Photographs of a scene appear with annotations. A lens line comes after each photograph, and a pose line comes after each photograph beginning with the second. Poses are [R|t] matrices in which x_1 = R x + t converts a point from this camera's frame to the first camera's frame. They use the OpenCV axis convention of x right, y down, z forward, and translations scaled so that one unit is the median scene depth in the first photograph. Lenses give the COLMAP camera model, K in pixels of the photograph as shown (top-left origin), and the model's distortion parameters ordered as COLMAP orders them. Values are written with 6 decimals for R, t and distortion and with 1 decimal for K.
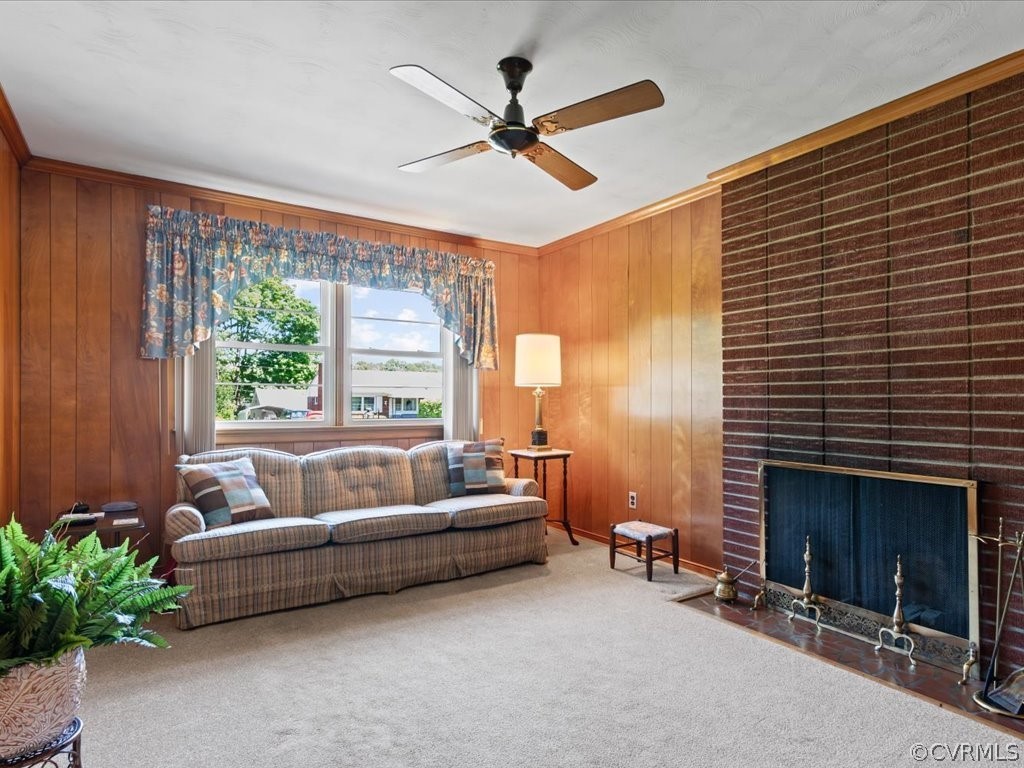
lens RADIAL K [[571.3, 0, 511.8], [0, 571.3, 398.7], [0, 0, 1]] dist [0.002070, 0.001009]
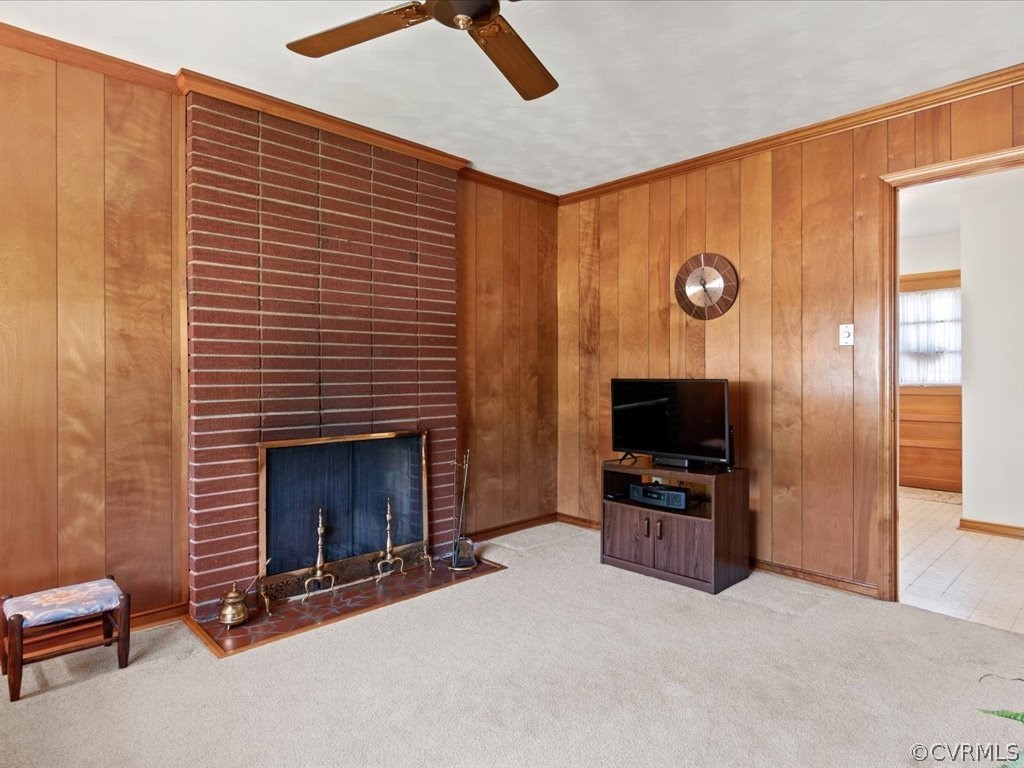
lens RADIAL K [[594.7, 0, 512.6], [0, 594.7, 372.2], [0, 0, 1]] dist [-0.001854, -0.000747]
pose [[-0.196535, -0.003622, 0.980490, -0.568273], [-0.003344, 0.999990, 0.003024, -0.006007], [-0.980491, -0.002684, -0.196545, 0.856527]]
